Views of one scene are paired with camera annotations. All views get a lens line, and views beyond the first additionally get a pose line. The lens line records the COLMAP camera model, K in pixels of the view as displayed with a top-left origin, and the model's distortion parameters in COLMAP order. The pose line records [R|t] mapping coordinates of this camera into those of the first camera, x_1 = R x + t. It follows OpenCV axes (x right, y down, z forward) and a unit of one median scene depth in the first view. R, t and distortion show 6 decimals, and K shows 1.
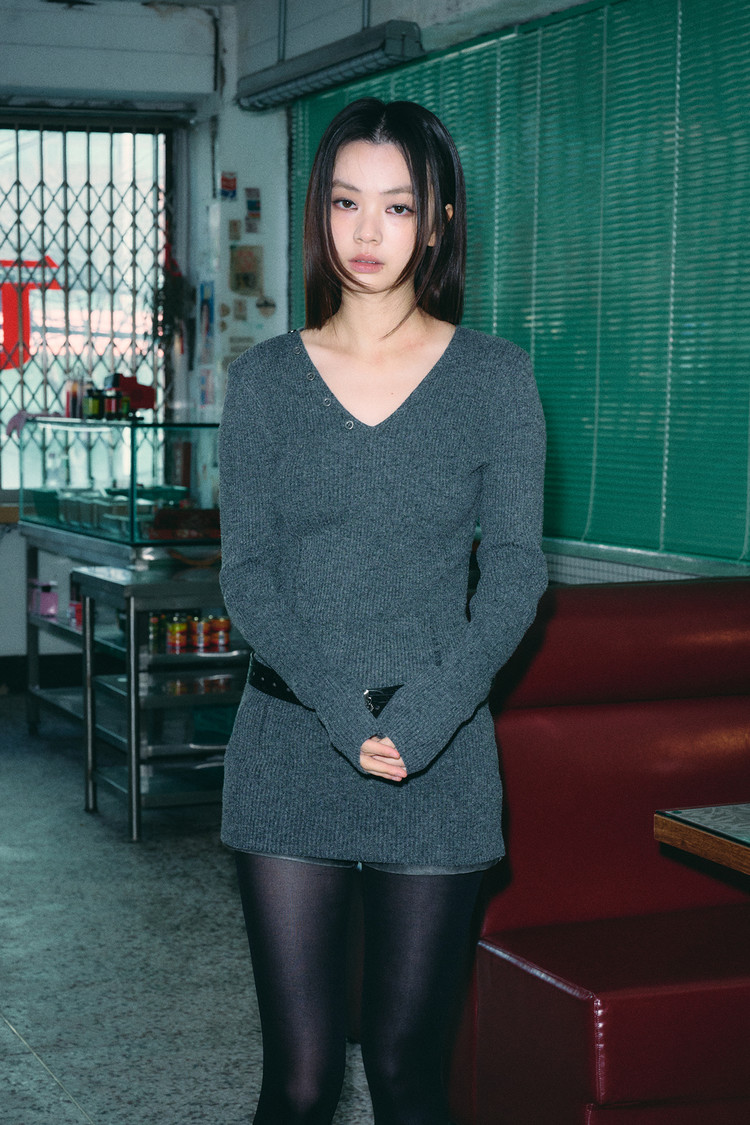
lens RADIAL K [[2276.6, 0, 375.0], [0, 2276.6, 562.5], [0, 0, 1]] dist [-0.015531, 0.118753]
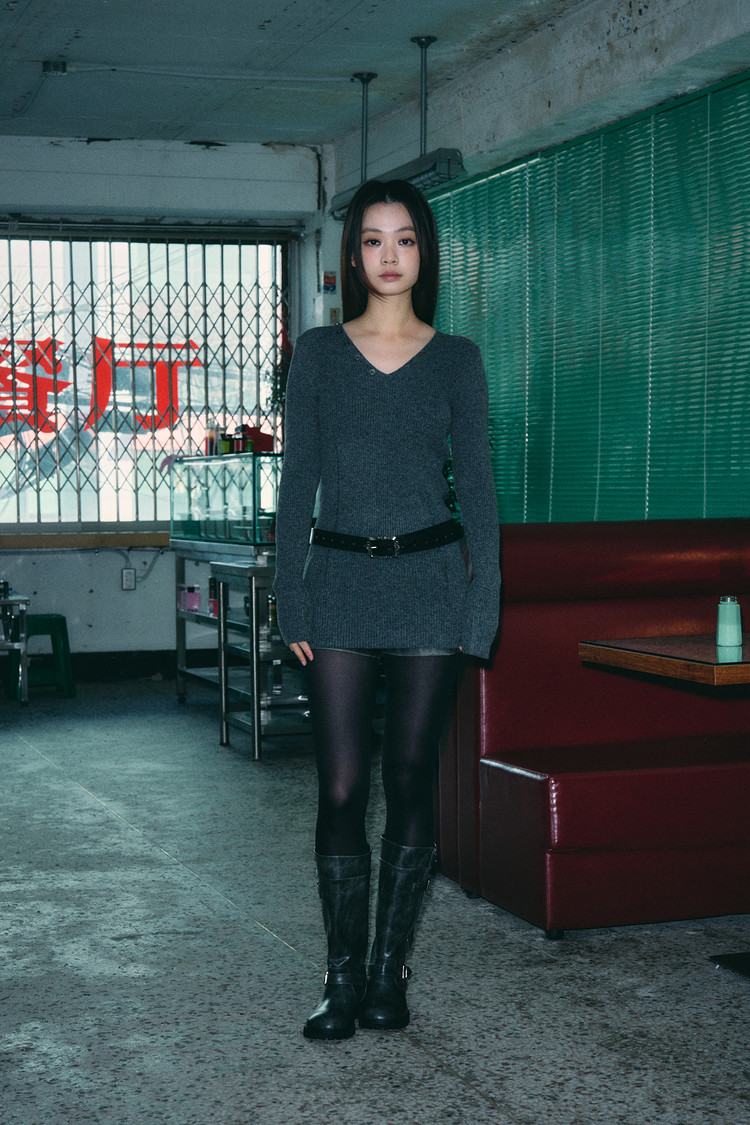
lens RADIAL K [[1983.5, 0, 375.0], [0, 1983.5, 562.5], [0, 0, 1]] dist [0.002937, -0.043622]
pose [[0.998570, -0.010022, -0.052503, 0.019612], [0.008085, 0.999283, -0.036975, 0.036746], [0.052836, 0.036498, 0.997936, -0.122984]]
